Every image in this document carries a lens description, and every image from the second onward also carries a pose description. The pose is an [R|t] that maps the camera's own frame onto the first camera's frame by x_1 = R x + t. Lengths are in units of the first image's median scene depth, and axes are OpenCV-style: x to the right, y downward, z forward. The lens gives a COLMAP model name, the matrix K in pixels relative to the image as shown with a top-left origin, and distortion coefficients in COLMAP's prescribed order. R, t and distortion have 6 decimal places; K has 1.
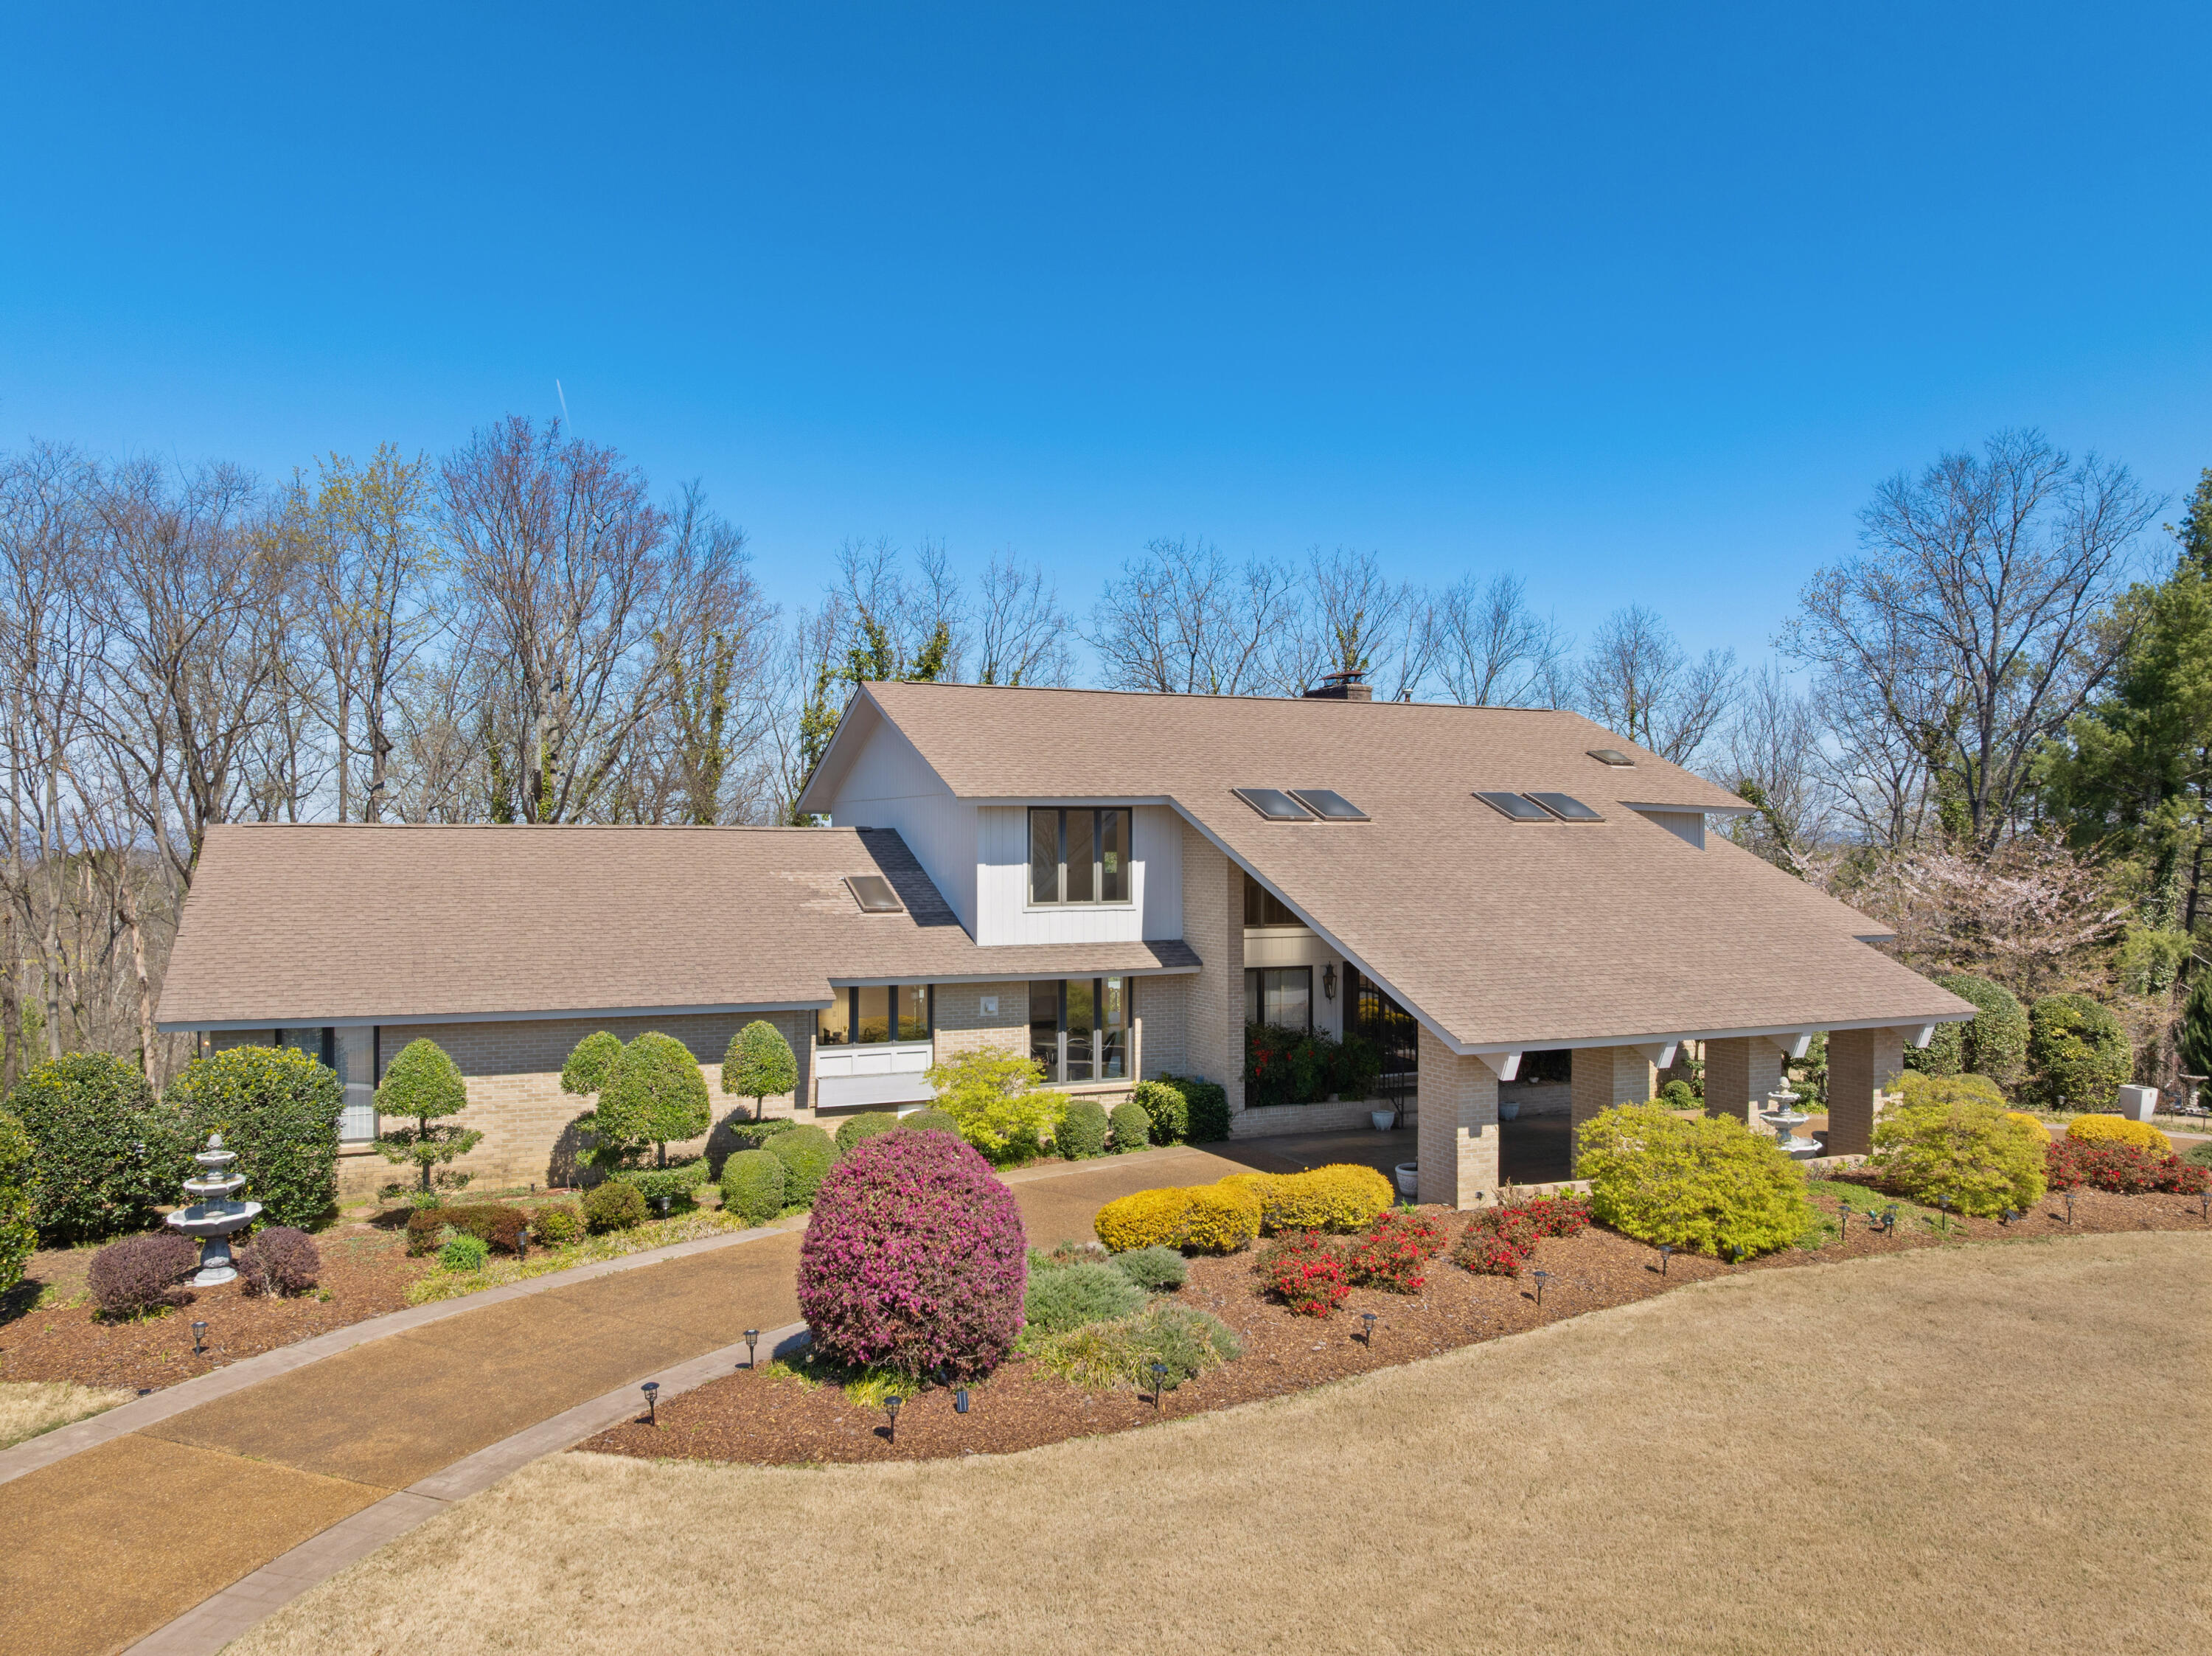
lens RADIAL K [[1583.4, 0, 1107.2], [0, 1583.4, 825.5], [0, 0, 1]] dist [-0.048660, 0.018889]
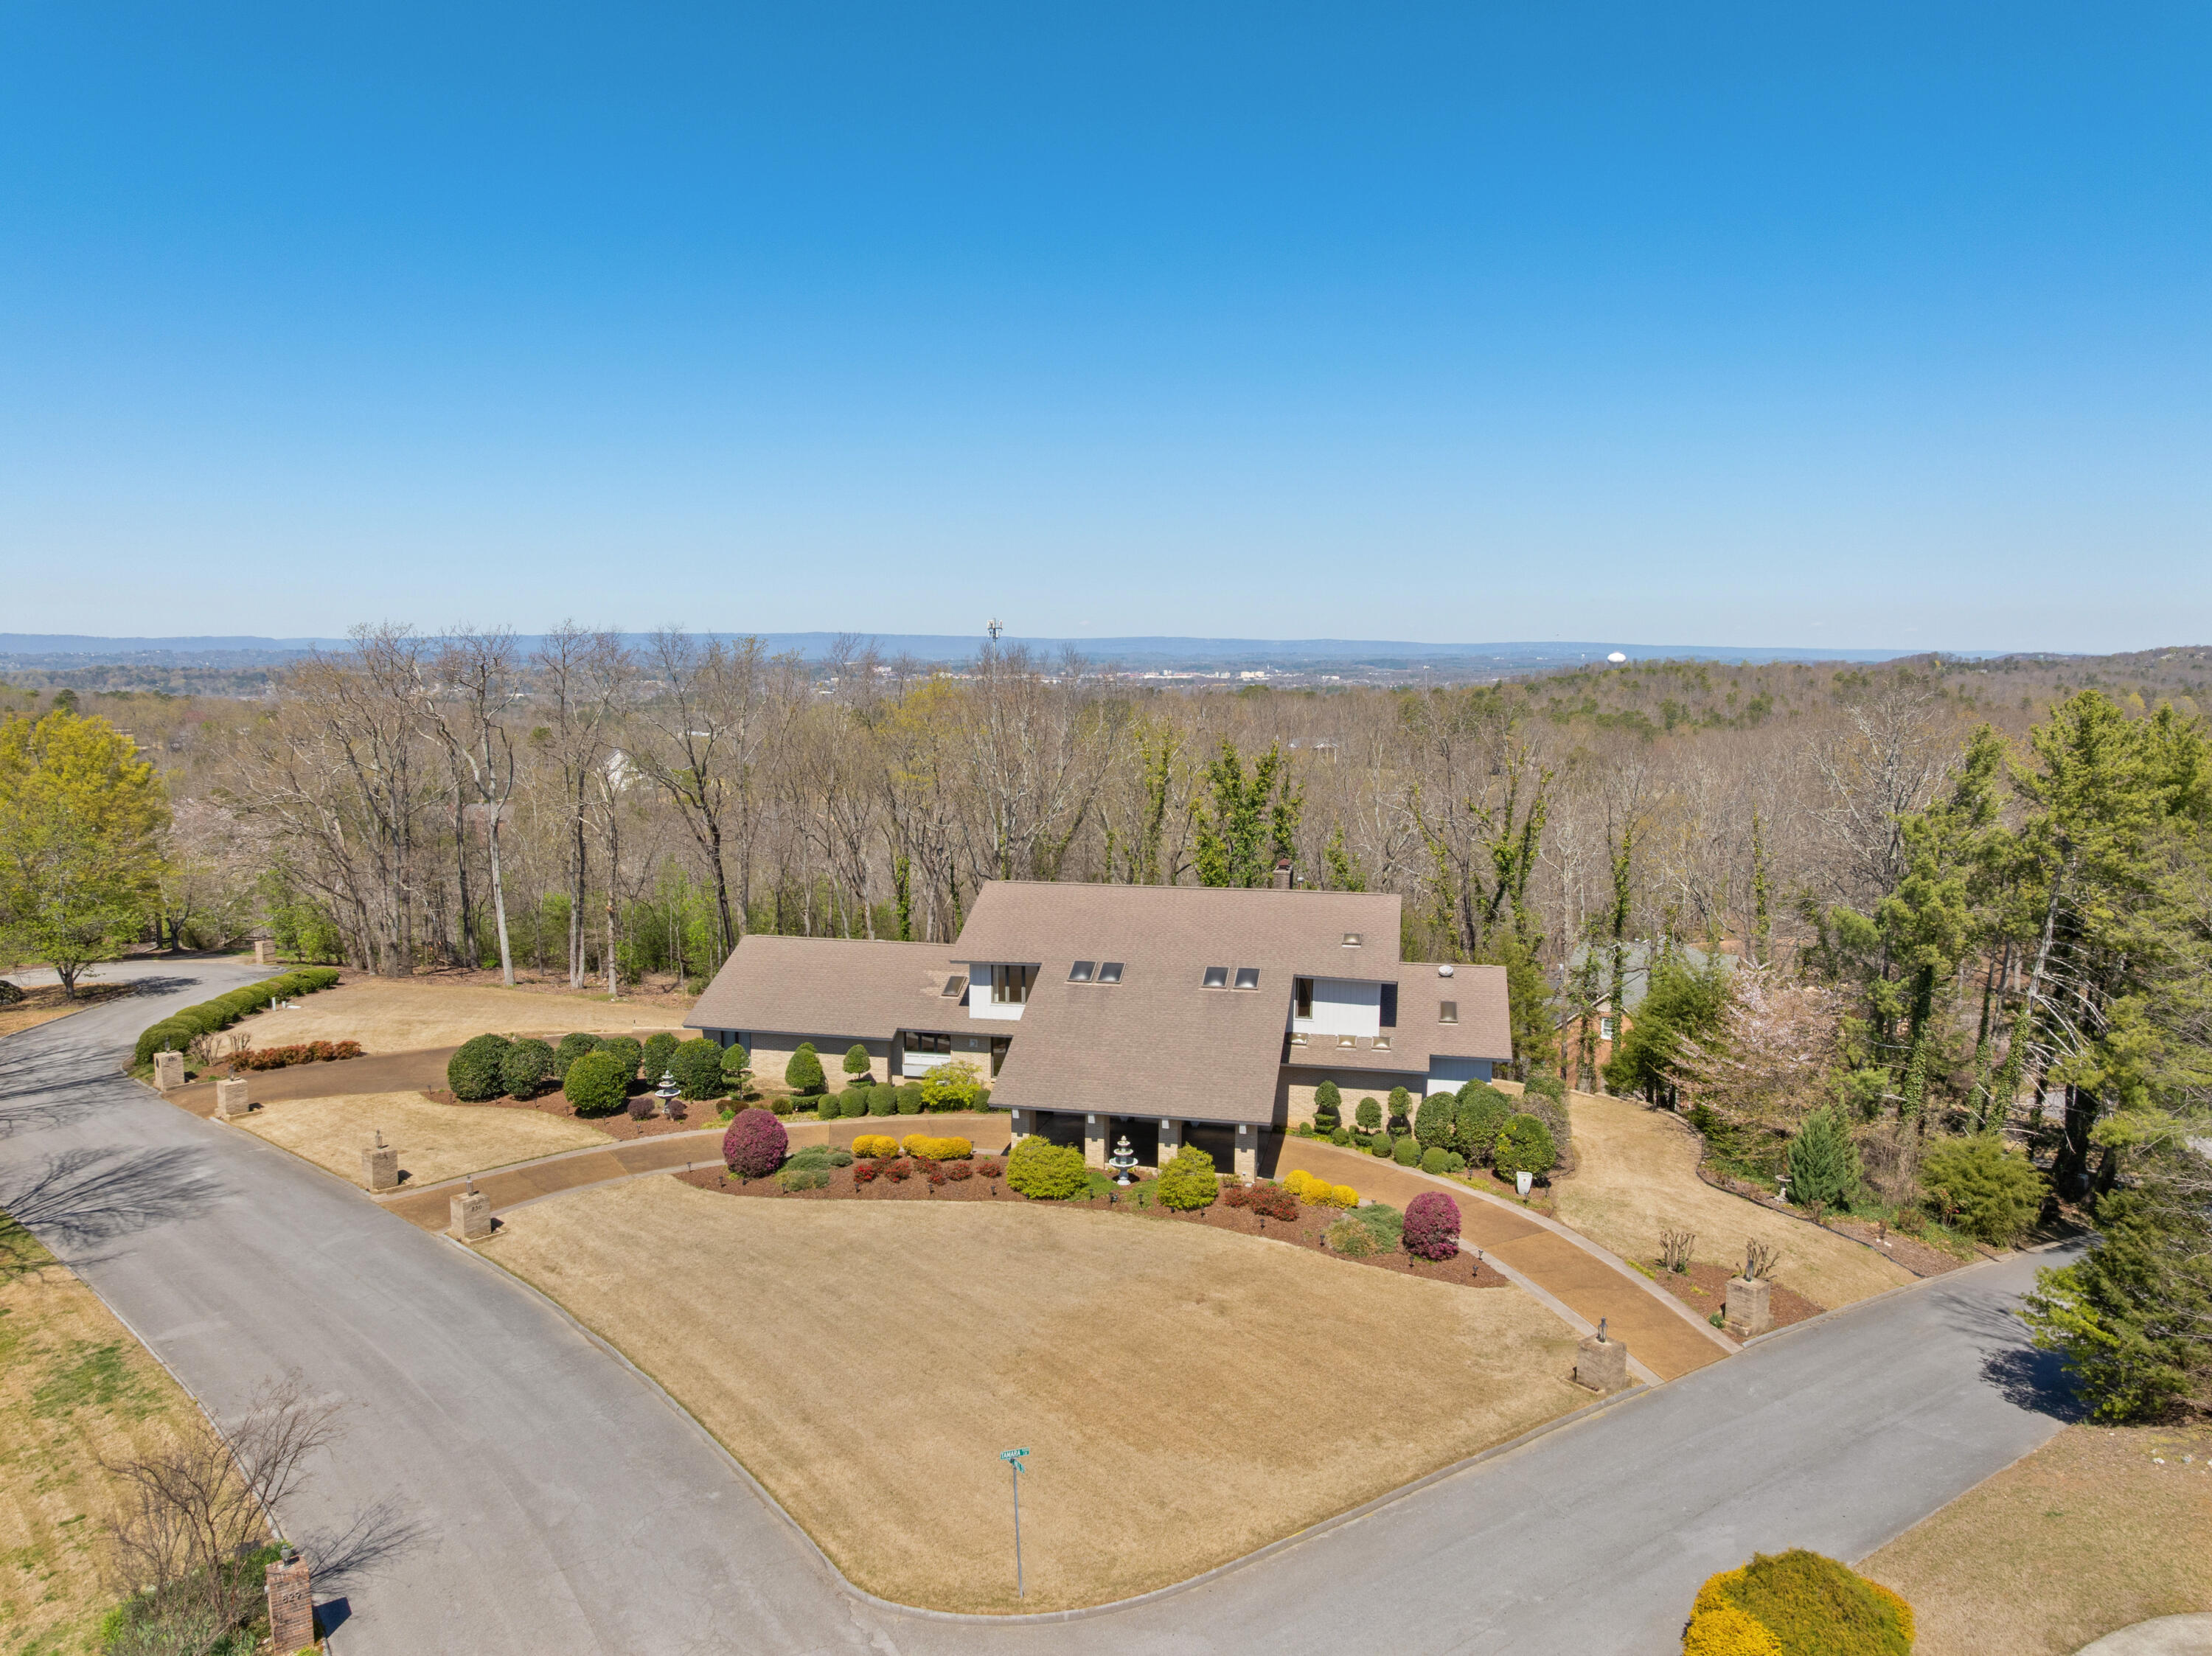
lens RADIAL K [[1583.4, 0, 1101.4], [0, 1583.4, 829.6], [0, 0, 1]] dist [-0.048660, 0.018889]
pose [[0.805820, 0.070133, -0.587993, 1.463239], [0.003438, 0.992391, 0.123079, -0.500200], [0.592151, -0.101201, 0.799447, -0.769851]]
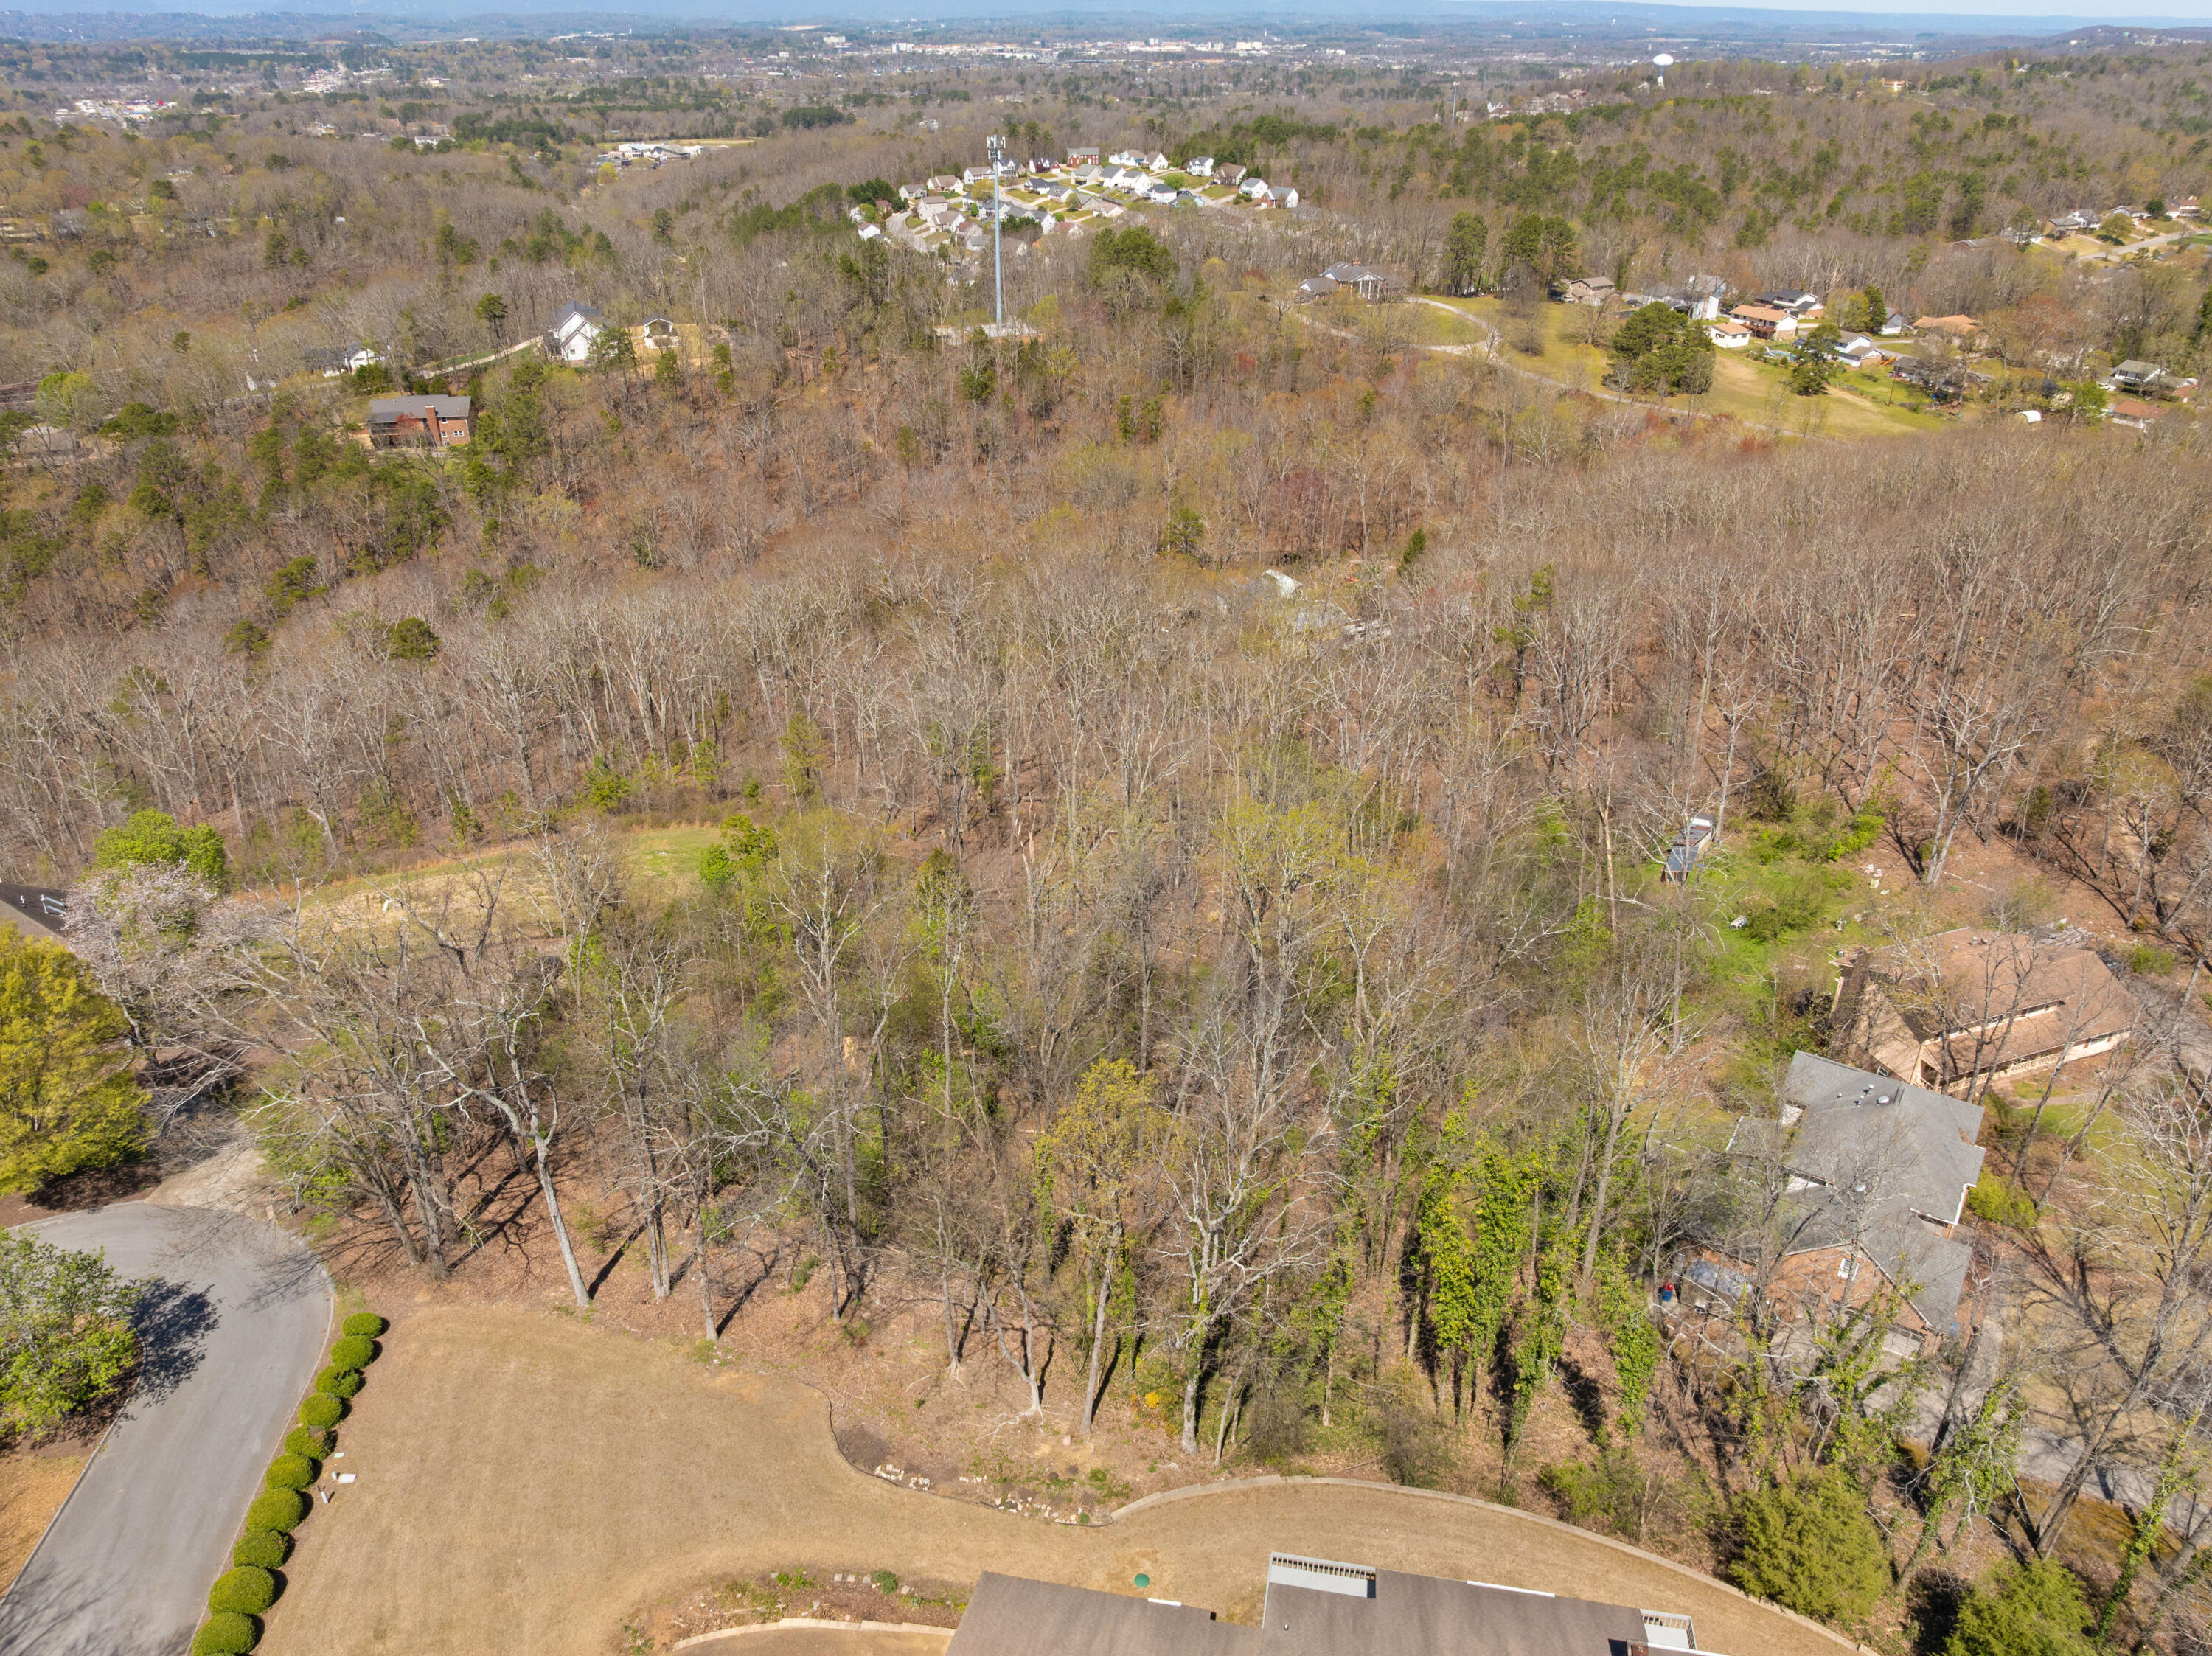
lens RADIAL K [[1583.4, 0, 1106.4], [0, 1583.4, 822.9], [0, 0, 1]] dist [-0.048660, 0.018889]
pose [[0.816094, 0.275903, -0.507807, 0.371503], [0.000818, 0.878129, 0.478423, -1.986317], [0.577918, -0.390853, 0.716410, 0.056211]]
